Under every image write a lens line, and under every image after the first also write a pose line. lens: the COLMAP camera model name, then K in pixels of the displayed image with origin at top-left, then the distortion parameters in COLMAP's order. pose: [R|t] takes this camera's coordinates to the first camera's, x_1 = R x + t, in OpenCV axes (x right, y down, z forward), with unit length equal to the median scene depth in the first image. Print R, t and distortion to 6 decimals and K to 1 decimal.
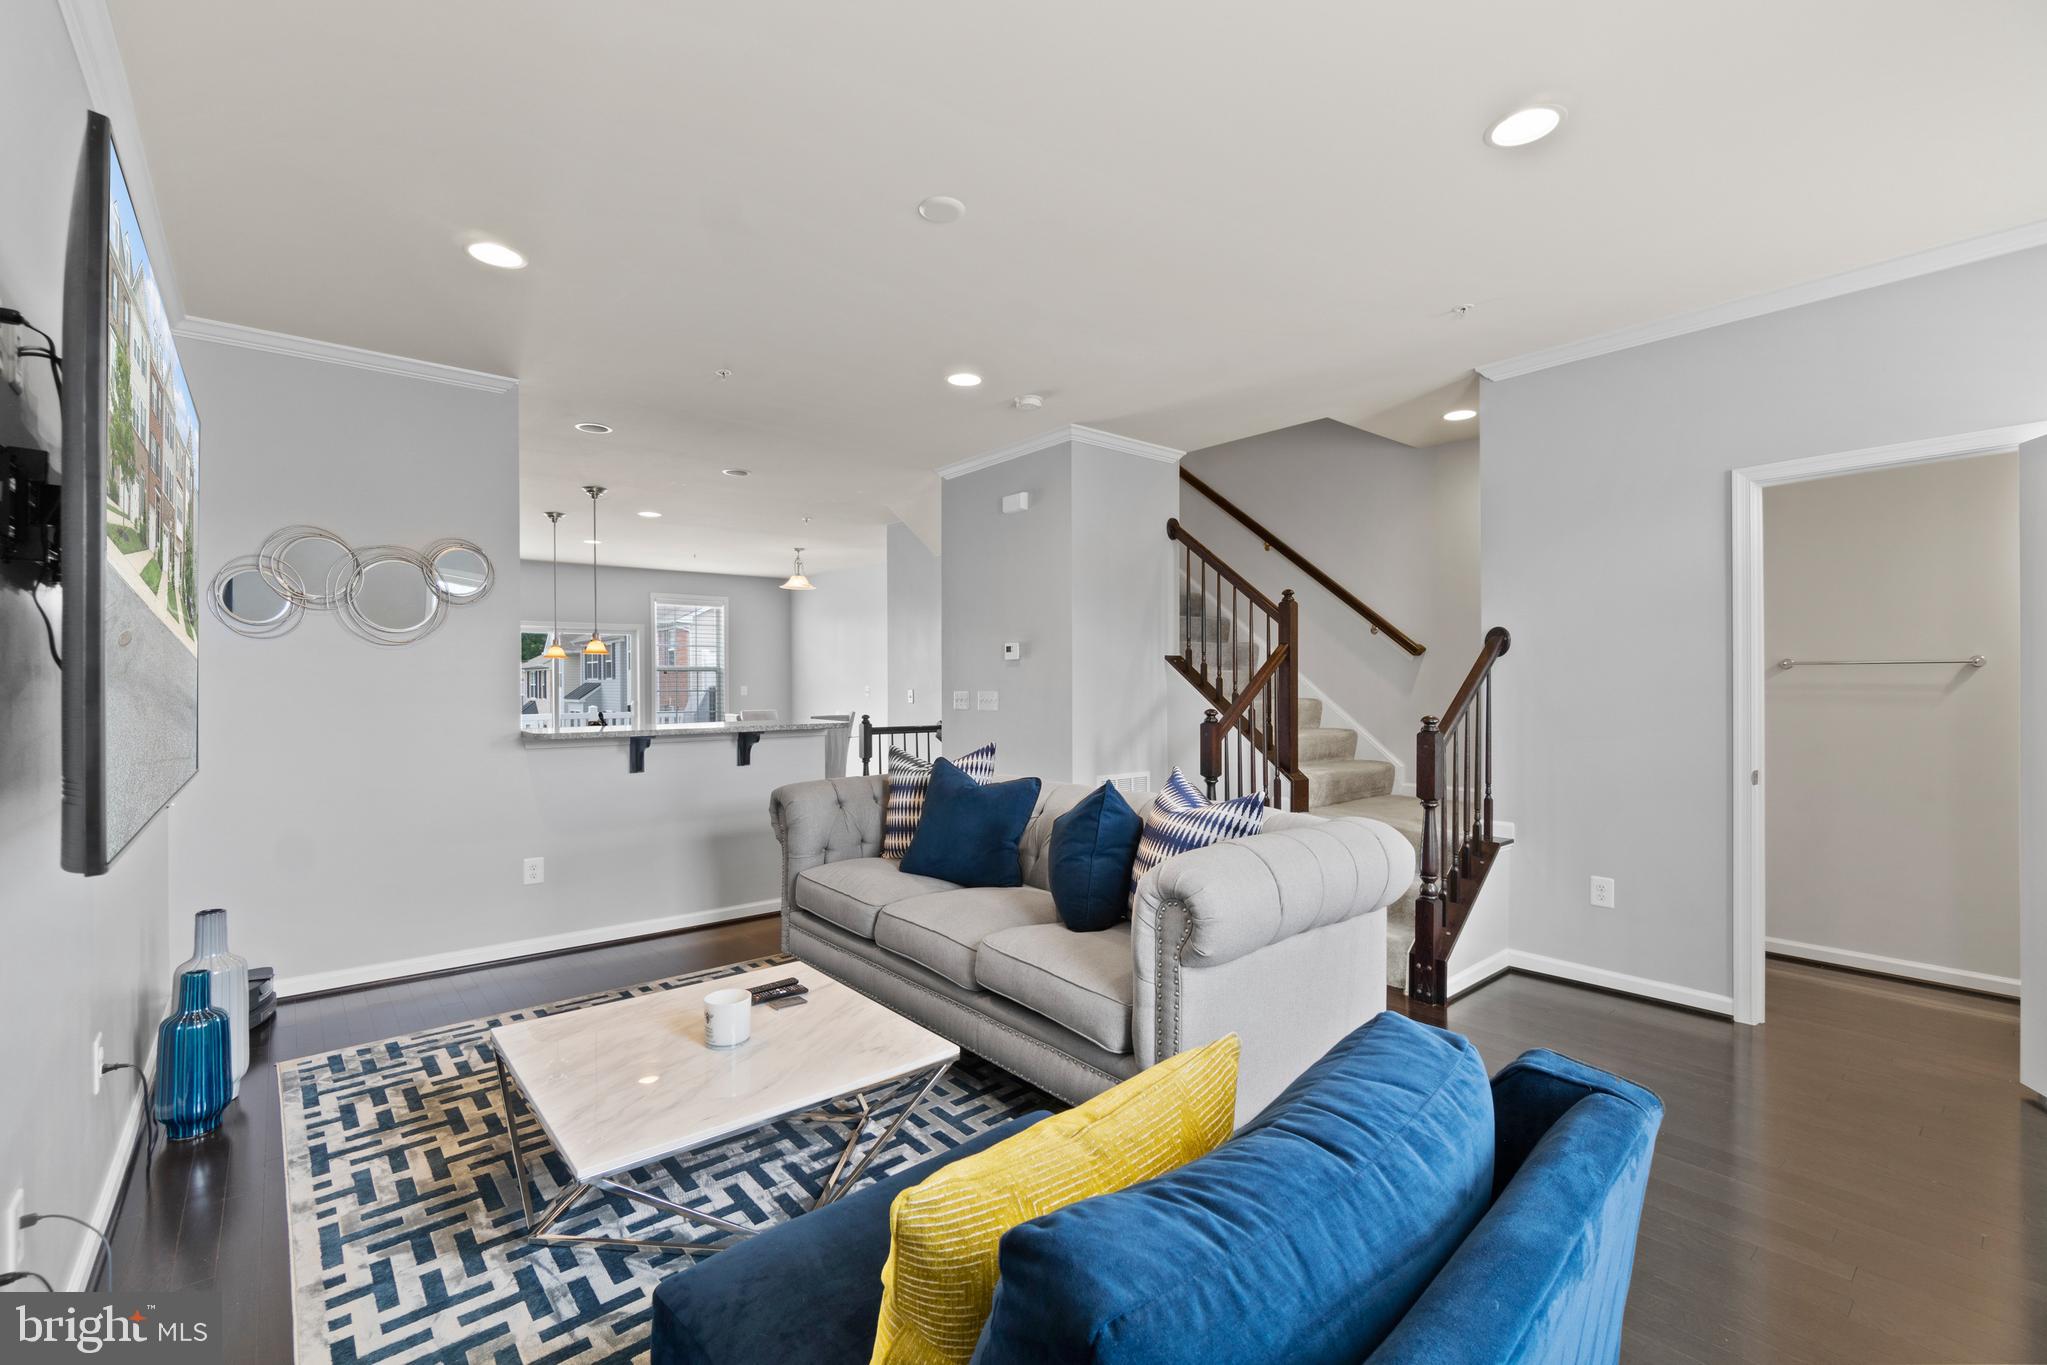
lens RADIAL K [[880.1, 0, 1019.9], [0, 880.1, 683.0], [0, 0, 1]] dist [-0.003067, -0.000262]
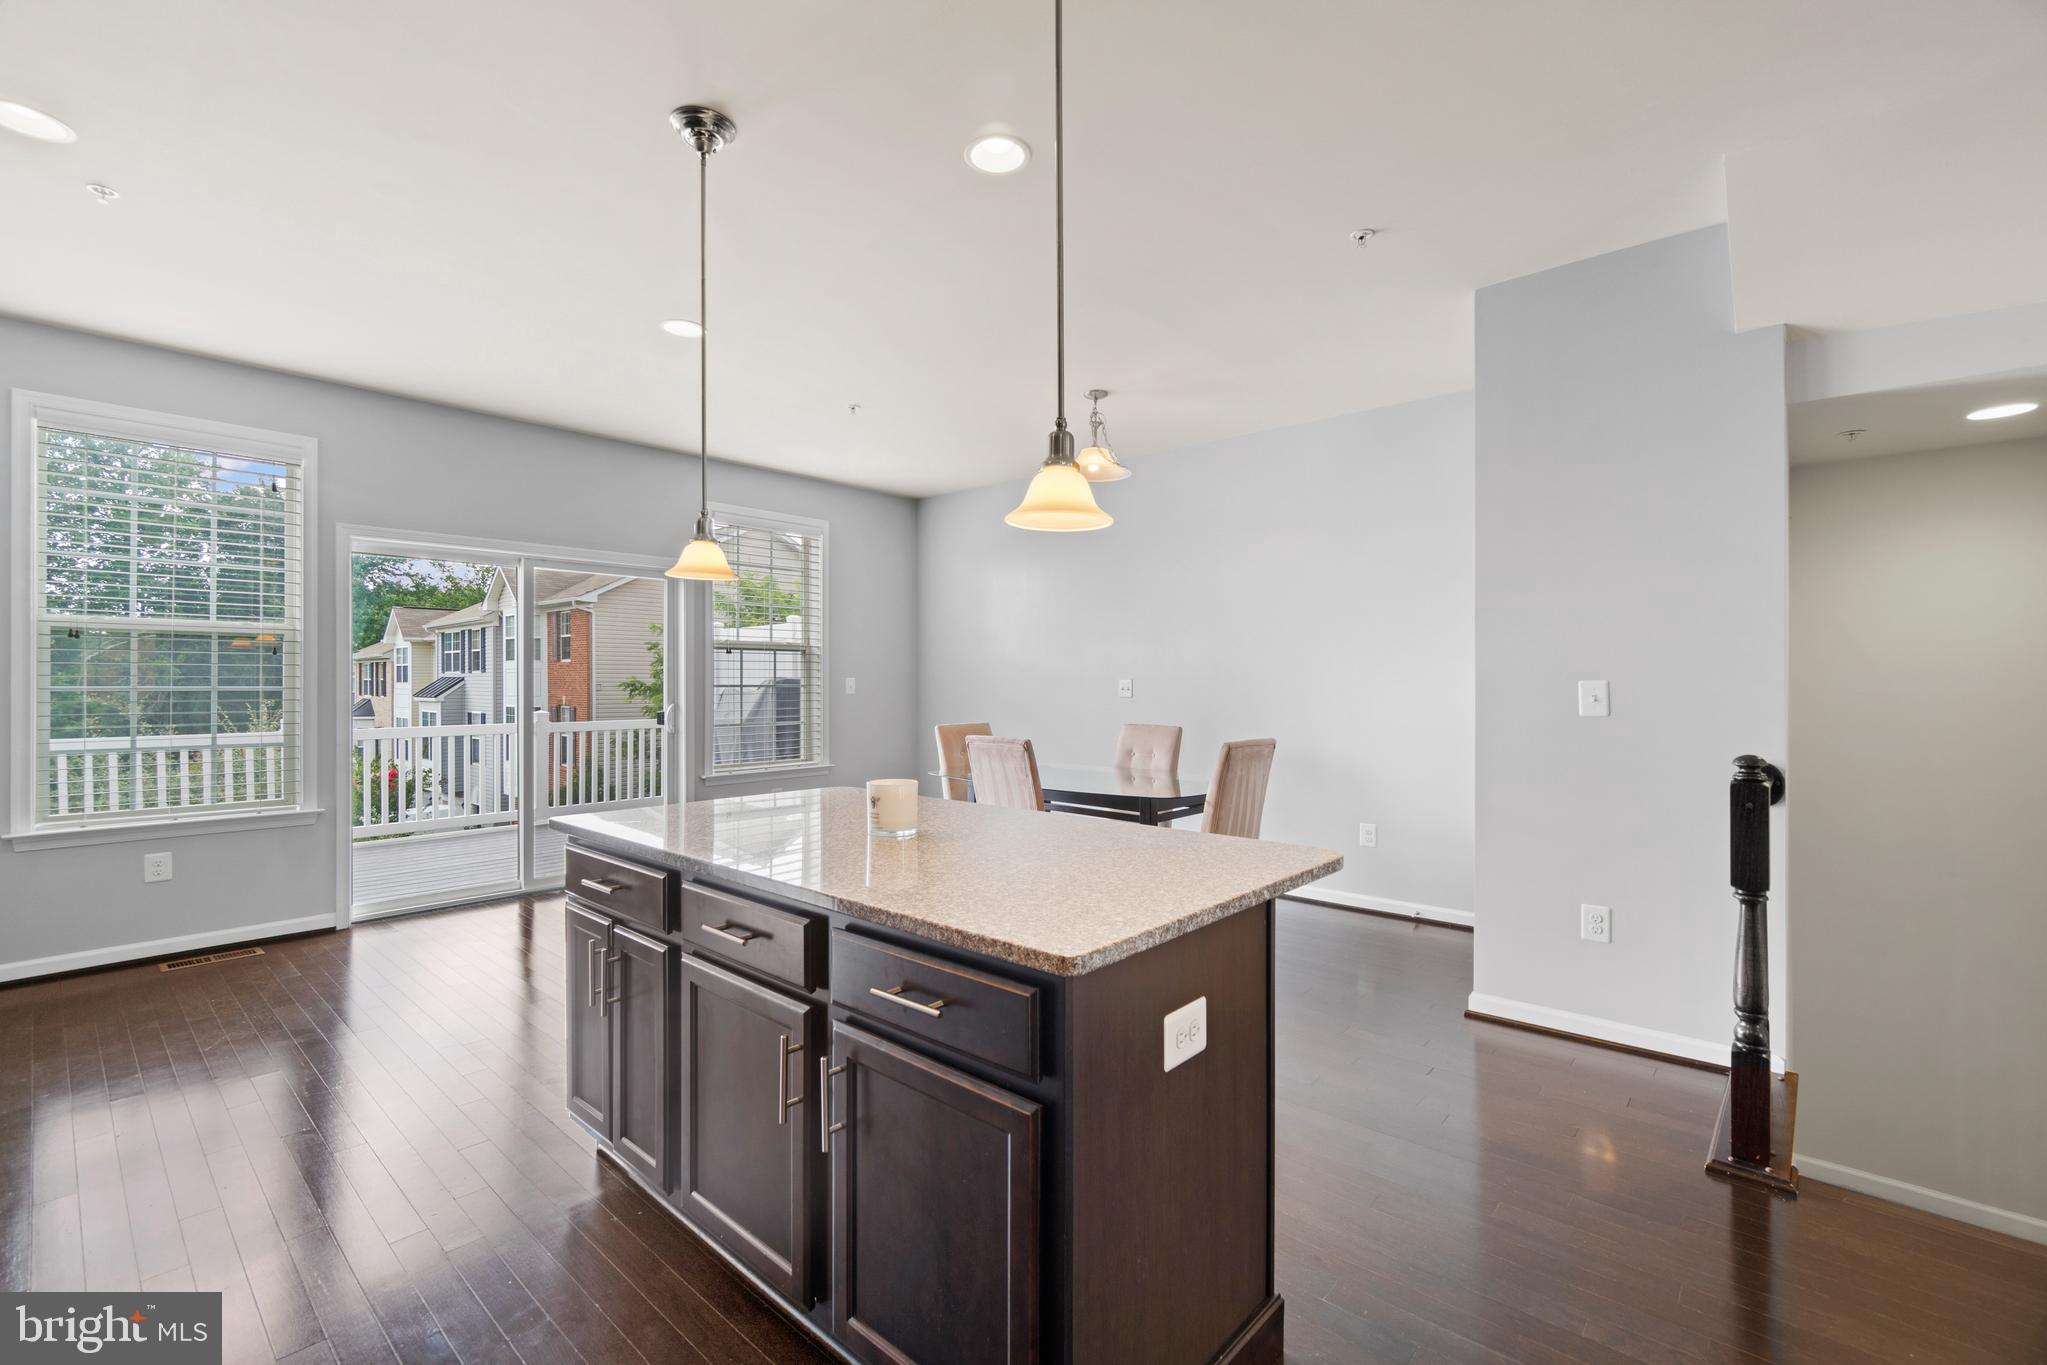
lens RADIAL K [[880.1, 0, 1019.9], [0, 880.1, 683.0], [0, 0, 1]] dist [-0.003067, -0.000262]
pose [[0.989780, 0.003794, 0.142552, -0.092009], [-0.004109, 0.999990, 0.001917, 0.001224], [-0.142543, -0.002483, 0.989785, 0.142271]]
